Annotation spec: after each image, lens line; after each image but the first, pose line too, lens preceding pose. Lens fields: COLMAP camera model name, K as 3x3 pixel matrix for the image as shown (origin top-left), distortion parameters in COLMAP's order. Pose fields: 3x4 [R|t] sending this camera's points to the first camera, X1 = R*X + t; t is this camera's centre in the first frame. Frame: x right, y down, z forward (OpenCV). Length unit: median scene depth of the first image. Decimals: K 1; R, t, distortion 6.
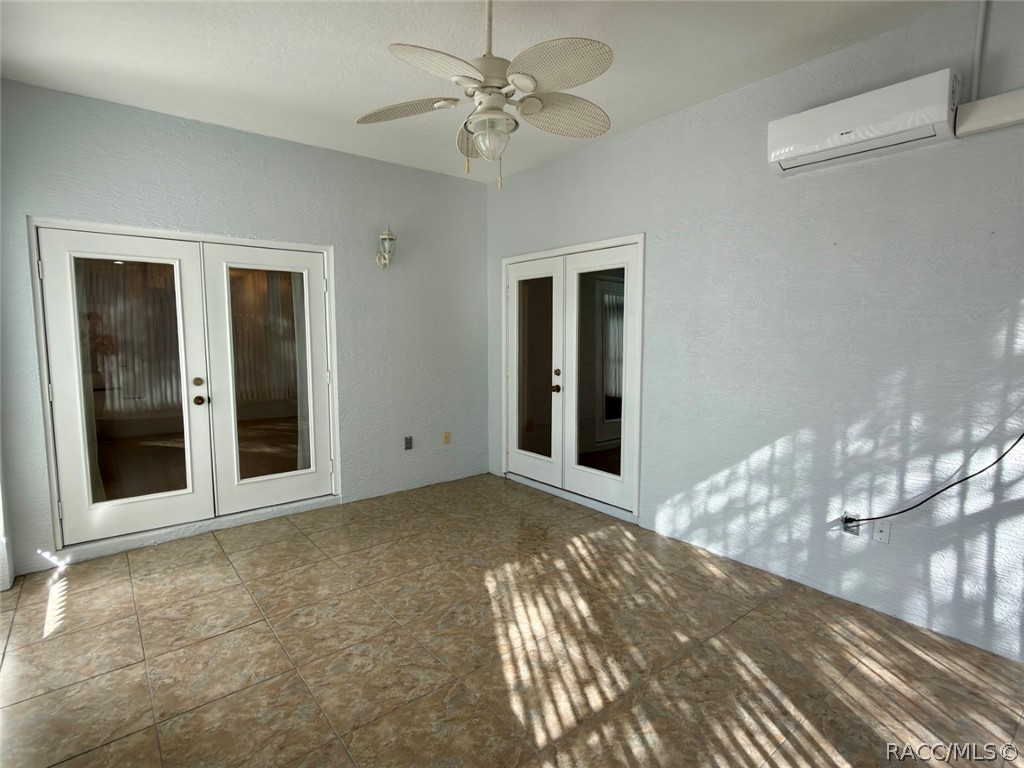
lens RADIAL K [[525.8, 0, 514.3], [0, 525.8, 383.3], [0, 0, 1]] dist [-0.001641, 0.002312]
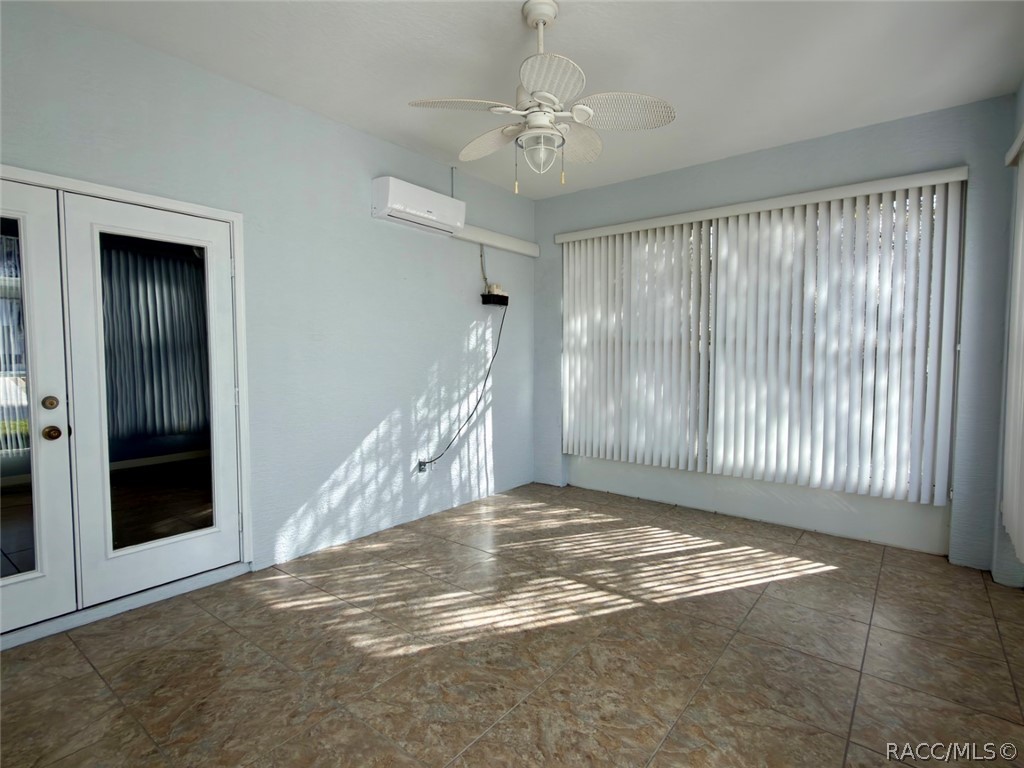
lens RADIAL K [[525.8, 0, 514.6], [0, 525.8, 375.4], [0, 0, 1]] dist [-0.001641, 0.002312]
pose [[-0.232261, -0.041488, 0.971768, -0.861603], [0.088843, 0.994008, 0.063671, -0.062007], [-0.968587, 0.101124, -0.227184, 1.036610]]
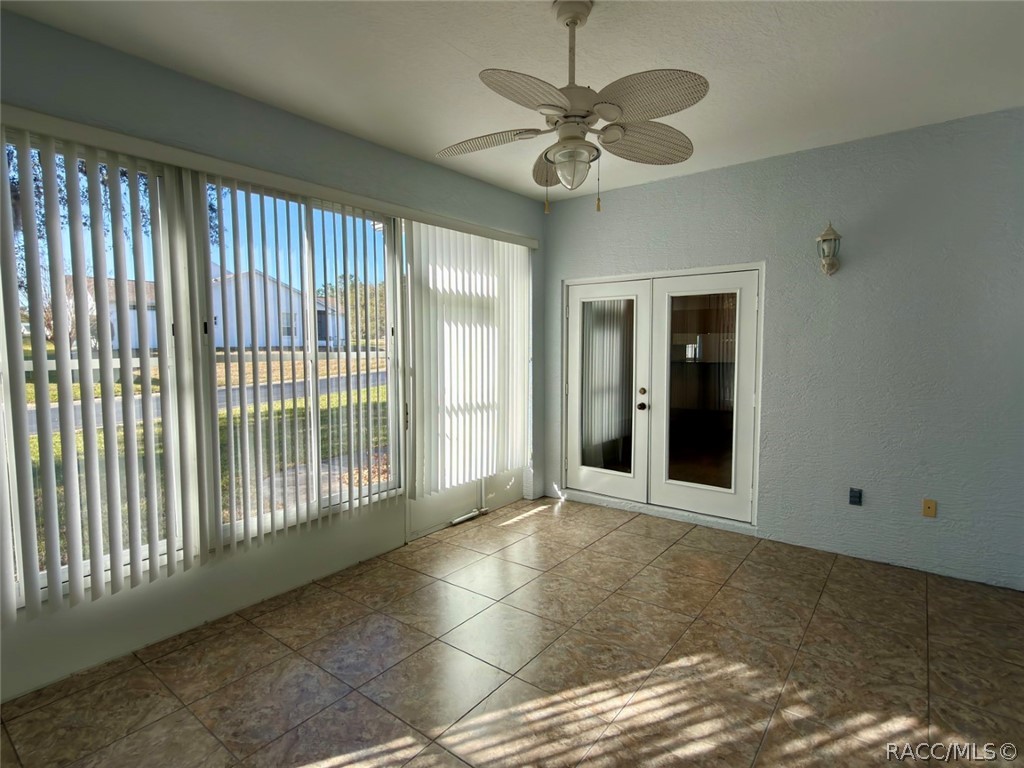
lens RADIAL K [[525.8, 0, 511.7], [0, 525.8, 385.7], [0, 0, 1]] dist [-0.001641, 0.002312]
pose [[0.224036, 0.080918, -0.971216, 0.701651], [-0.087583, 0.994187, 0.062628, -0.087122], [0.970637, 0.071031, 0.229820, 0.532696]]
